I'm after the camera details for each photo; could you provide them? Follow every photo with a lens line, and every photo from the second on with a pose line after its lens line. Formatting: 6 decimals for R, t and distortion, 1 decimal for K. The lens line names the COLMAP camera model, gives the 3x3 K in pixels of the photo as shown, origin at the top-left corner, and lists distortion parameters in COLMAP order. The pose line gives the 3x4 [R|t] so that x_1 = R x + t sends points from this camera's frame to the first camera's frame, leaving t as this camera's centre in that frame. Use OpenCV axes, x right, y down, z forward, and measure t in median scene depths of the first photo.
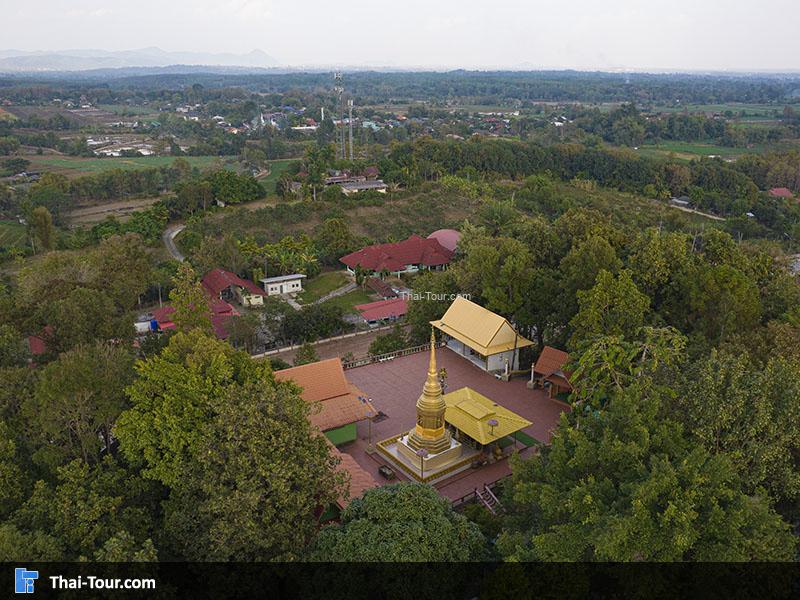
lens RADIAL K [[685.8, 0, 404.1], [0, 685.8, 300.5], [0, 0, 1]] dist [-0.044423, -0.002004]
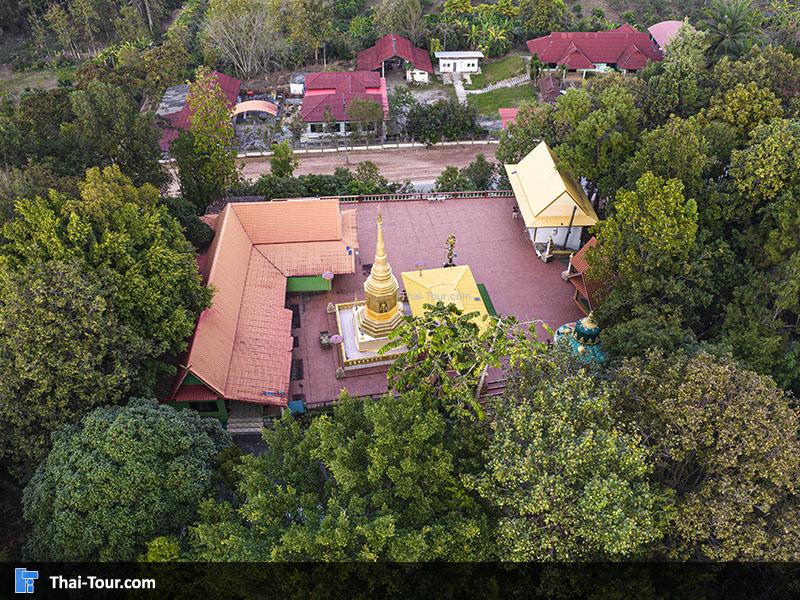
lens RADIAL K [[685.8, 0, 404.1], [0, 685.8, 300.5], [0, 0, 1]] dist [-0.044423, -0.002004]
pose [[0.900827, 0.284518, -0.327963, 0.152320], [-0.147493, 0.910980, 0.385177, -0.075517], [0.408357, -0.298606, 0.862600, 0.095103]]
